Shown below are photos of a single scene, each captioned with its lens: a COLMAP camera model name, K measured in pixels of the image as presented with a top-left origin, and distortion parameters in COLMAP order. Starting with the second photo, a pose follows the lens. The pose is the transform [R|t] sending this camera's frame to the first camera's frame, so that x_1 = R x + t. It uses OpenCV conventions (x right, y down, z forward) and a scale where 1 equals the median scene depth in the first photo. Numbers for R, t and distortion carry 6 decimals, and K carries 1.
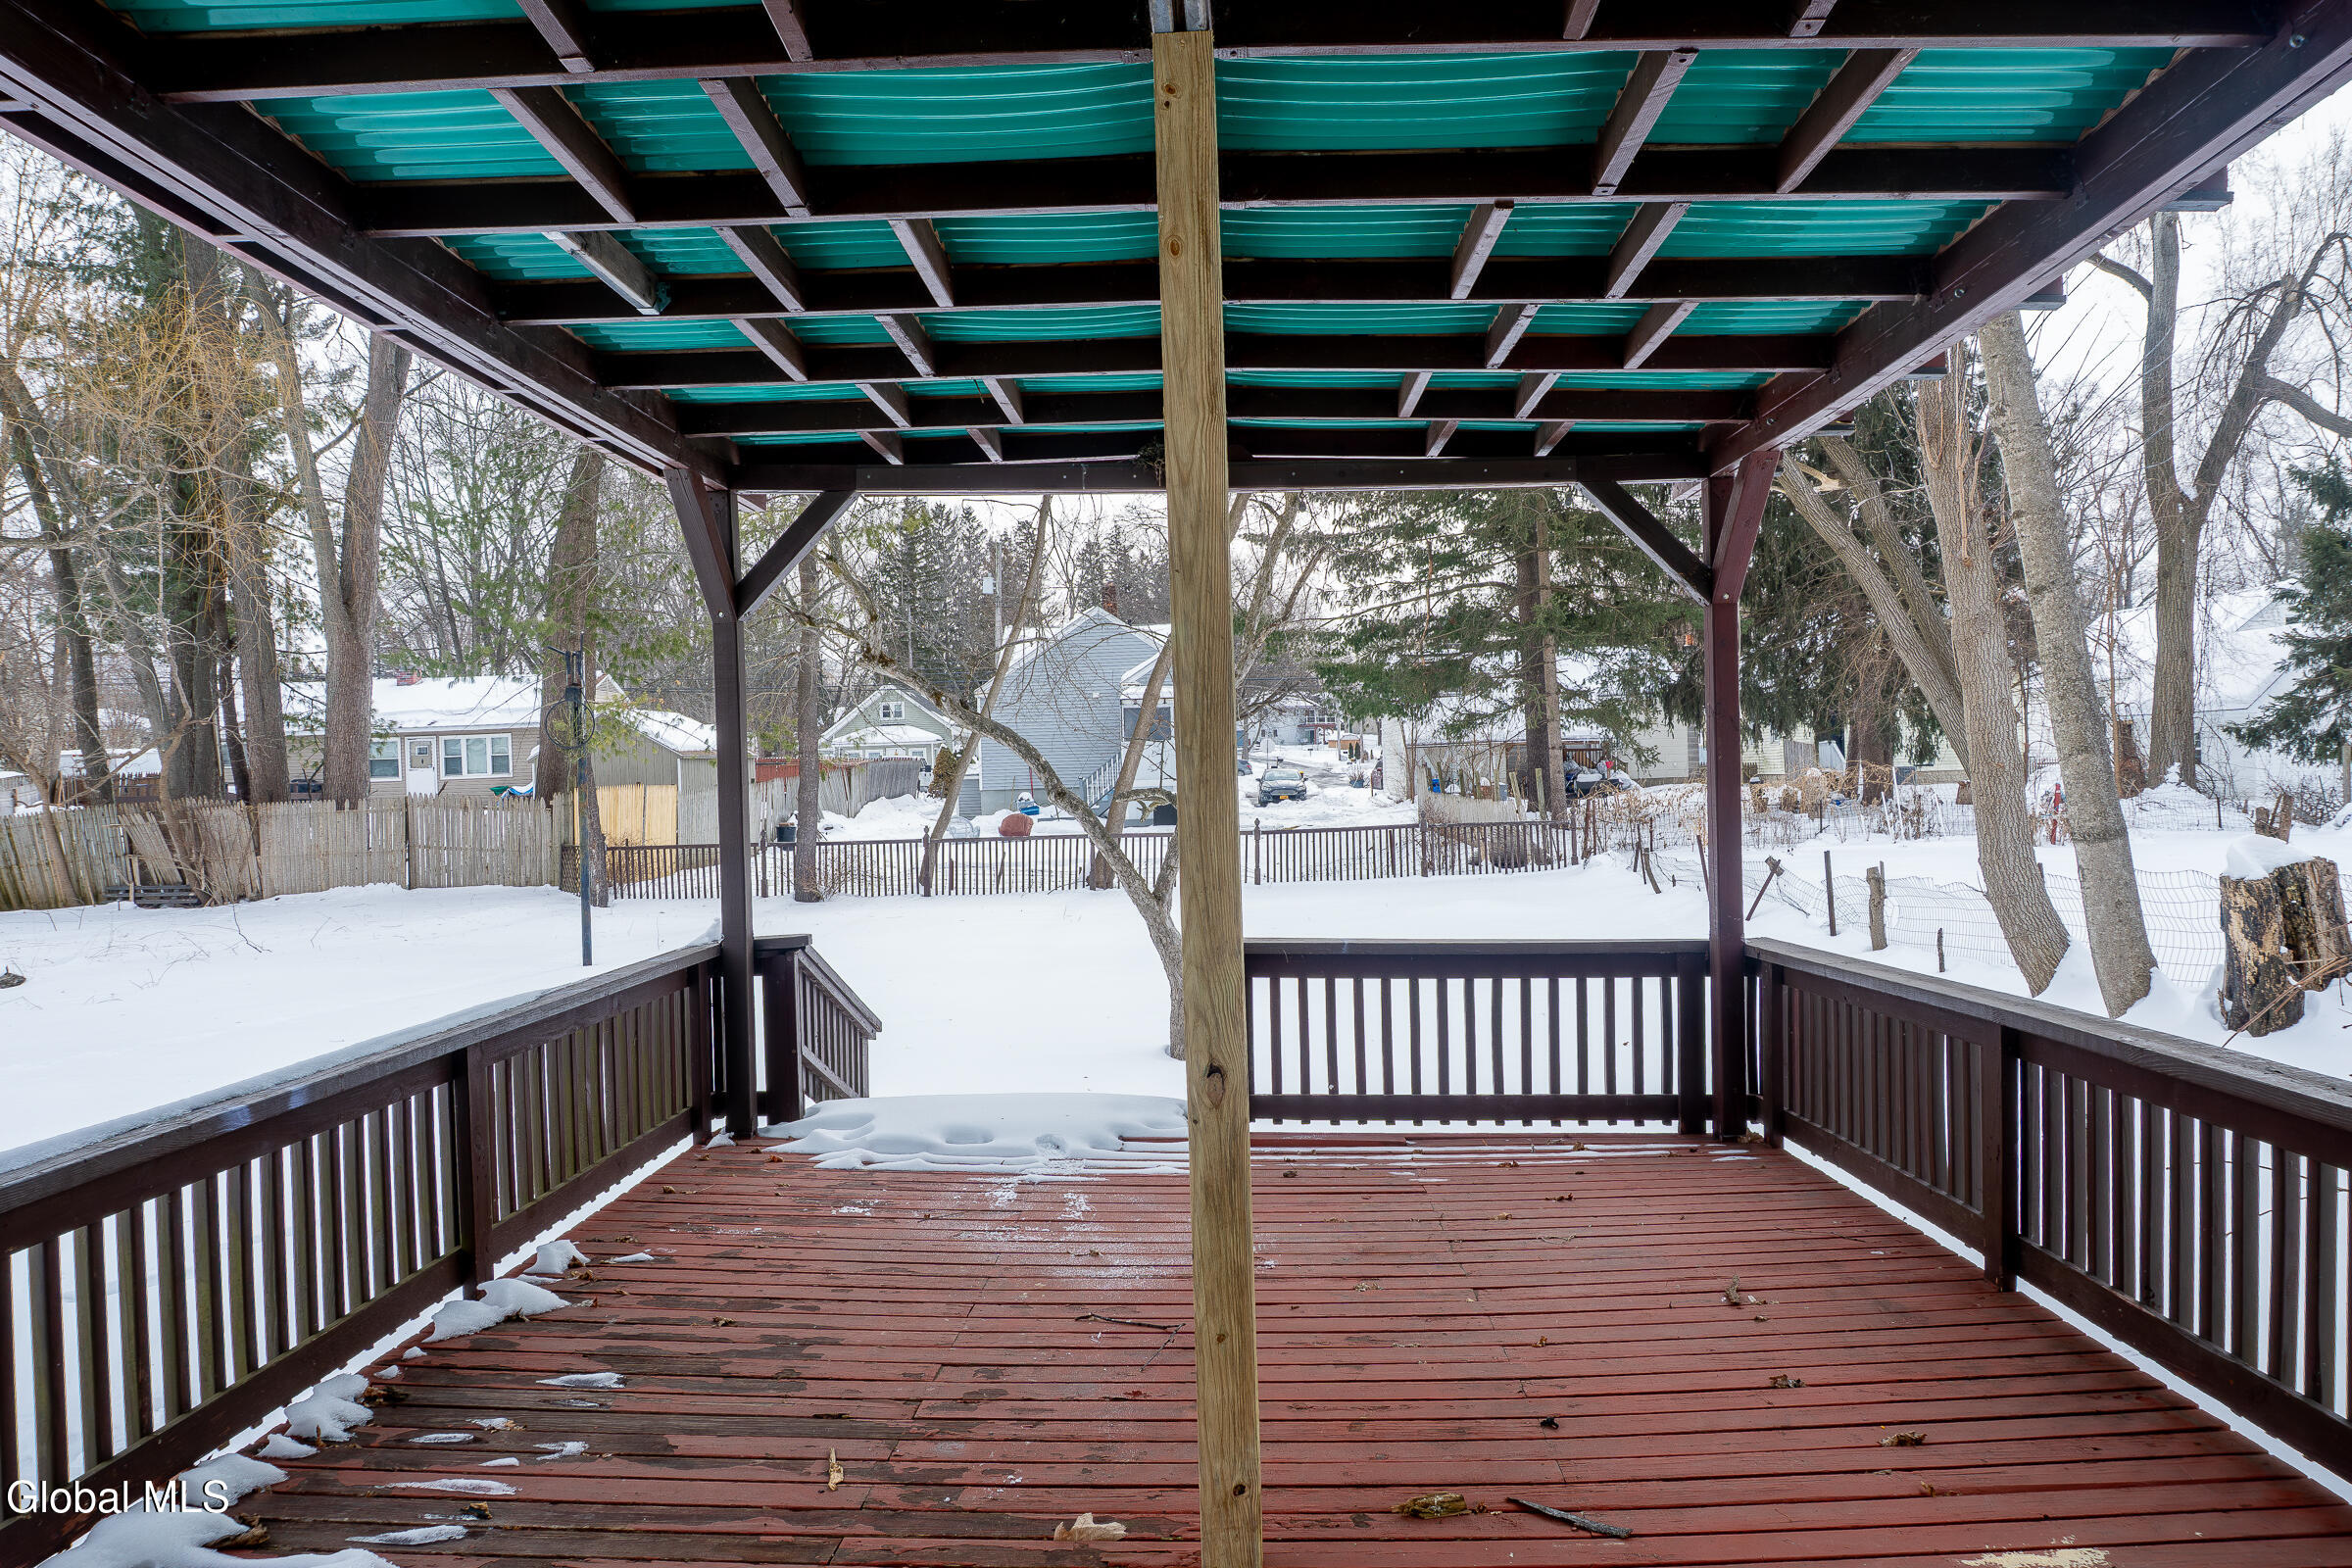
lens RADIAL K [[1594.8, 0, 1180.8], [0, 1594.8, 792.6], [0, 0, 1]] dist [-0.032496, -0.001962]
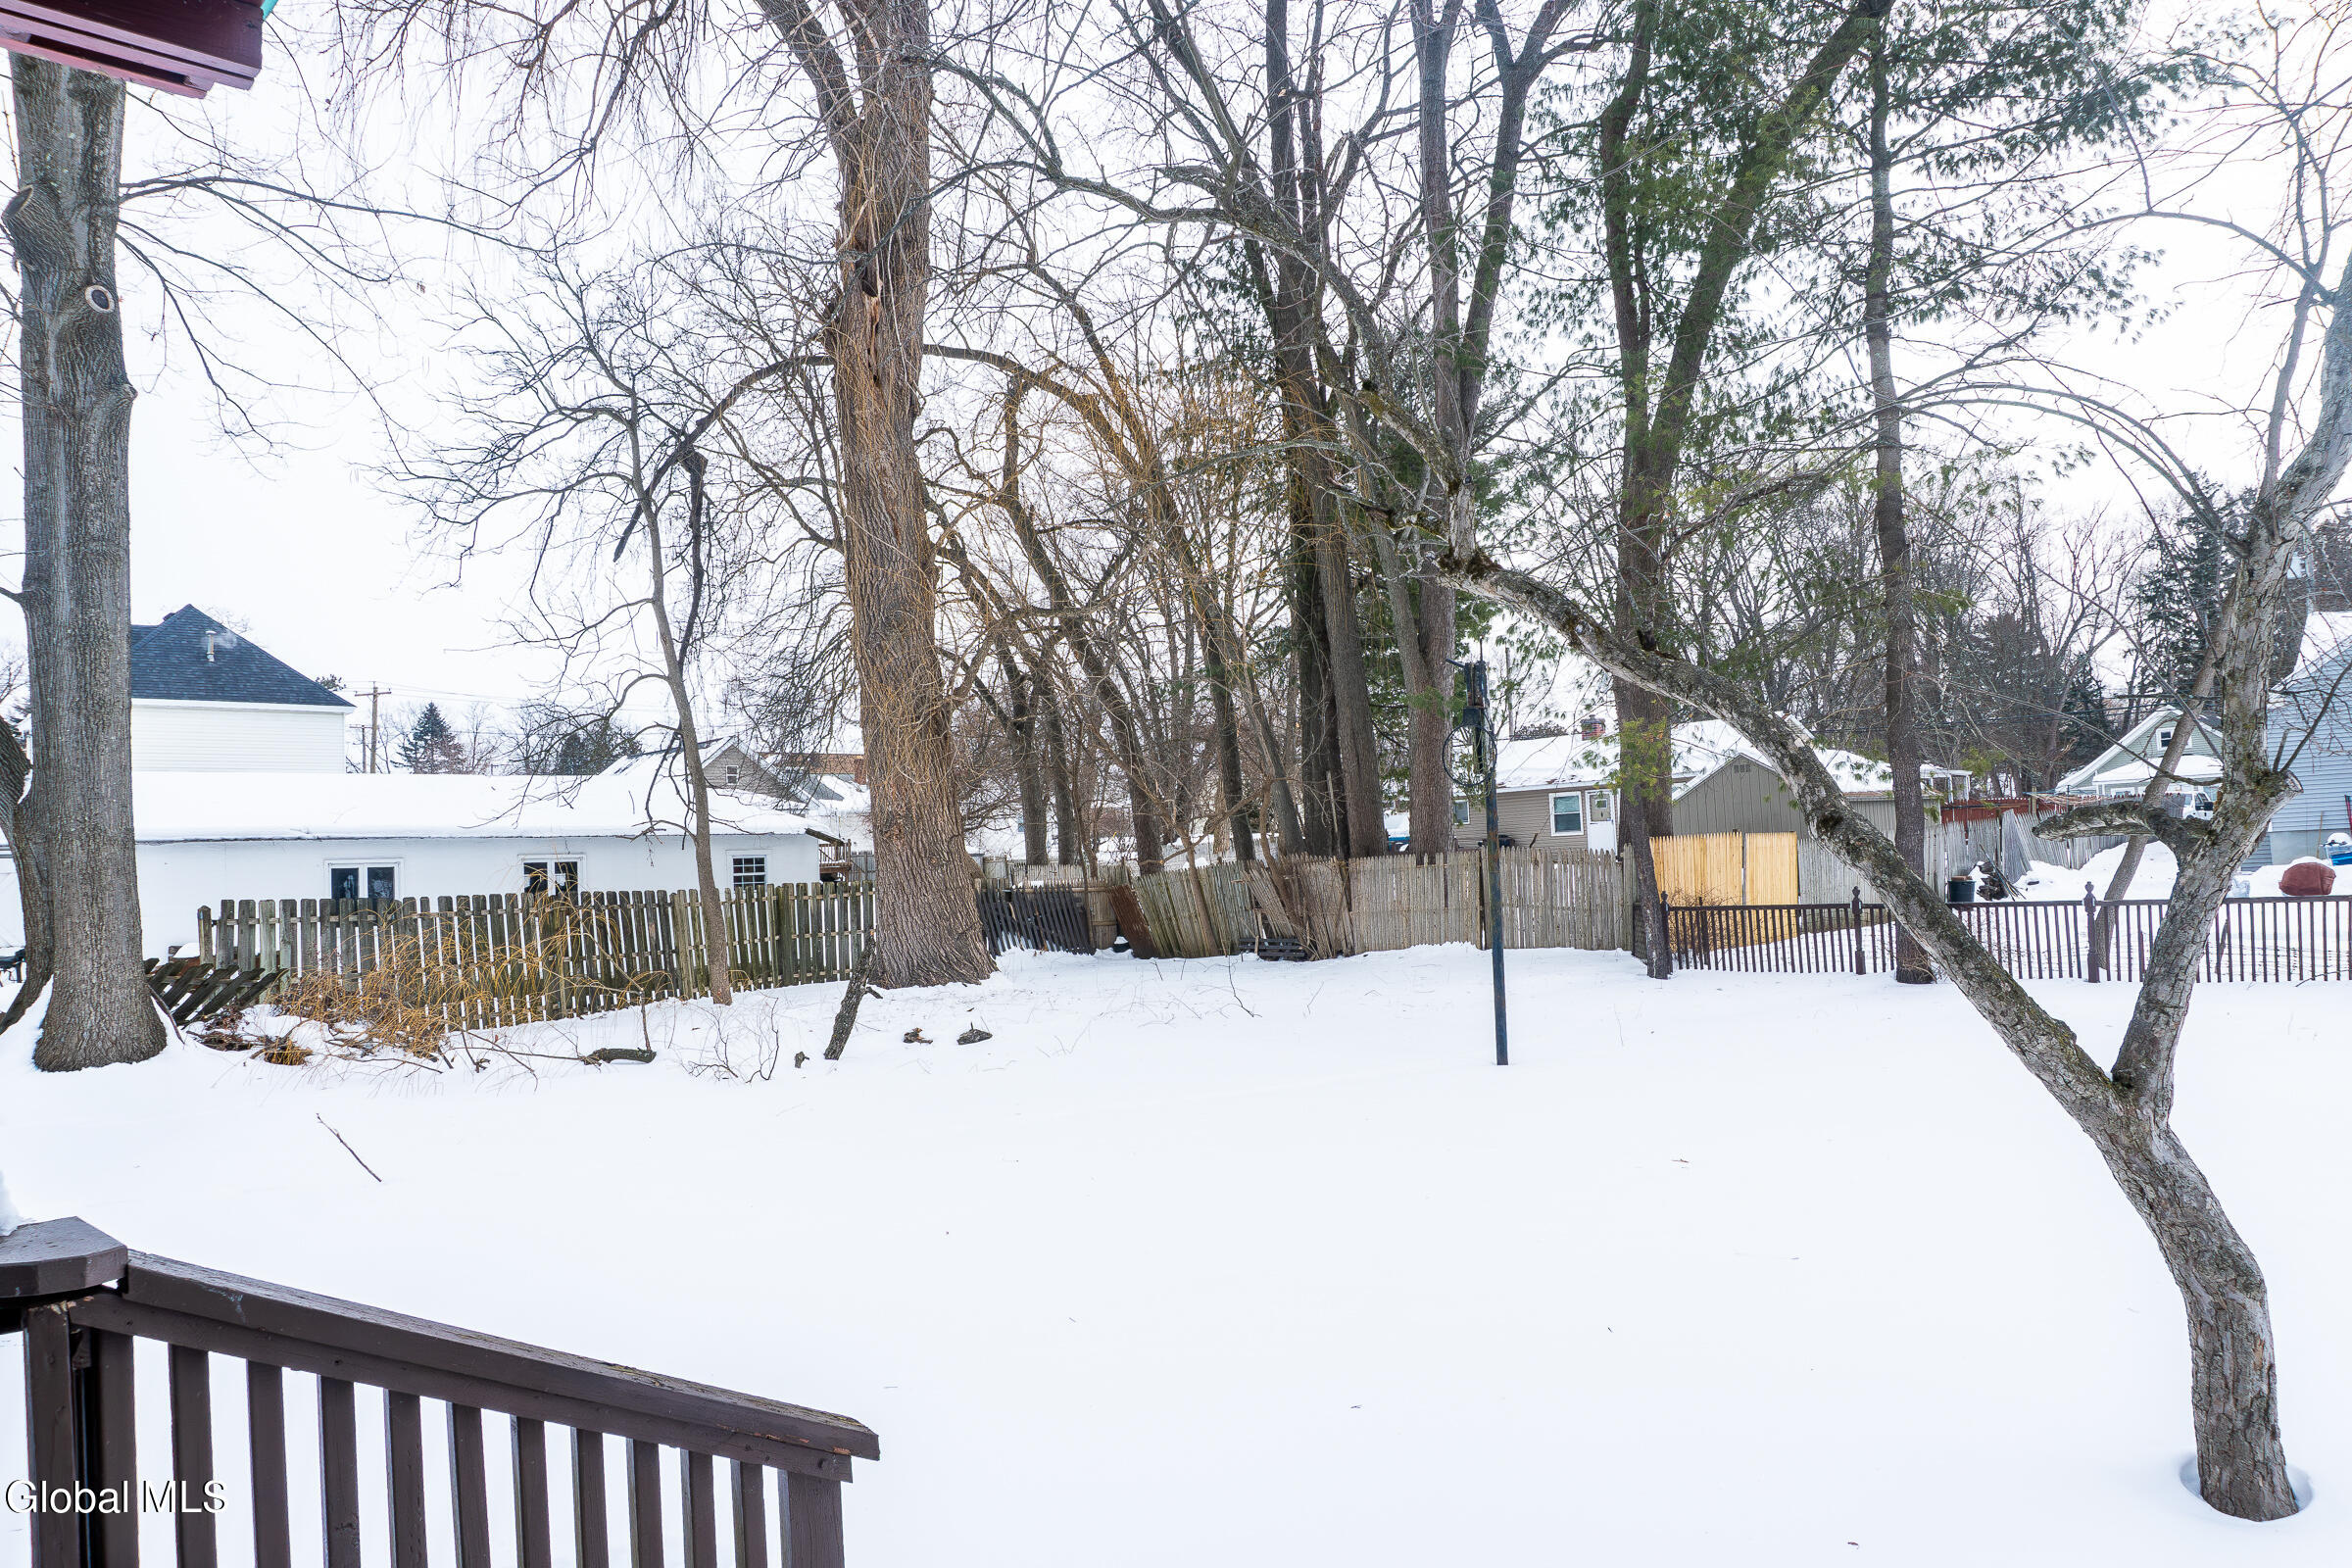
lens RADIAL K [[1581.2, 0, 1141.6], [0, 1581.2, 805.1], [0, 0, 1]] dist [-0.029003, 0.005514]
pose [[0.709118, -0.032552, -0.704338, 0.029755], [0.014474, 0.999395, -0.031617, 0.002303], [0.704941, 0.012226, 0.709160, 0.191683]]
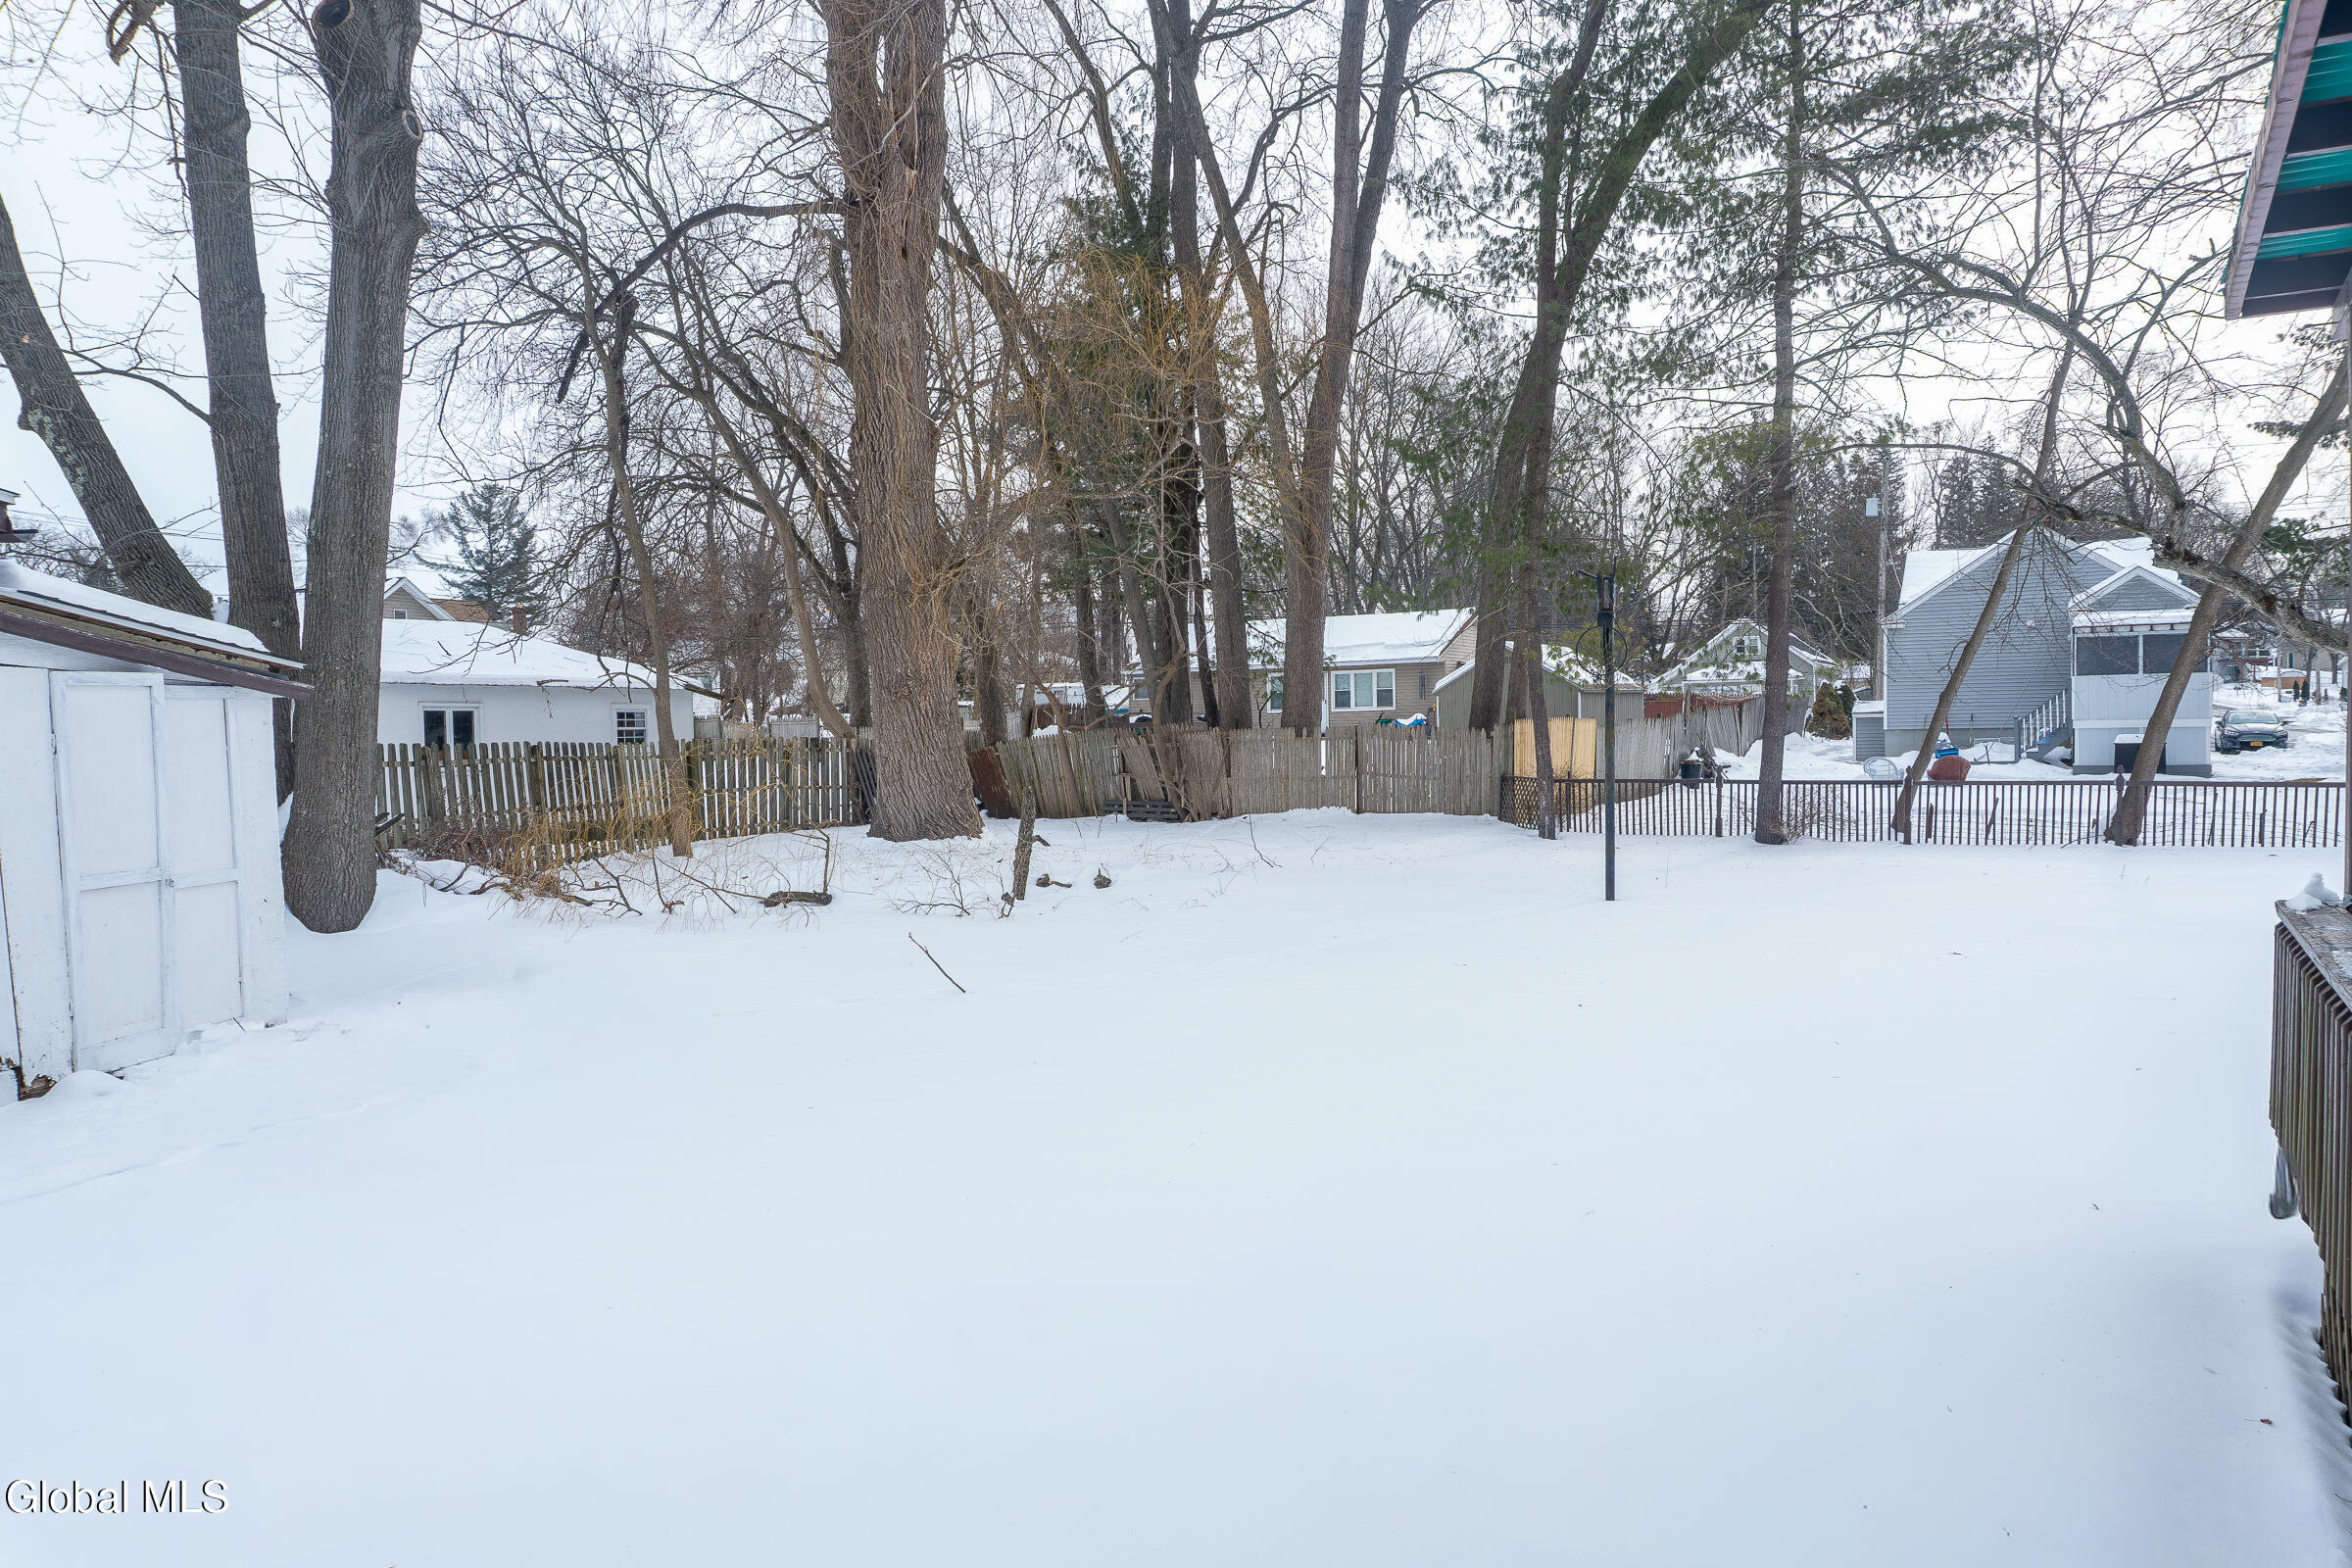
lens RADIAL K [[1581.2, 0, 1169.5], [0, 1581.2, 796.8], [0, 0, 1]] dist [-0.029003, 0.005514]
pose [[0.873563, 0.035187, -0.485438, -0.084563], [-0.014669, 0.998834, 0.046004, 0.003326], [0.486490, -0.033067, 0.873060, 0.016379]]
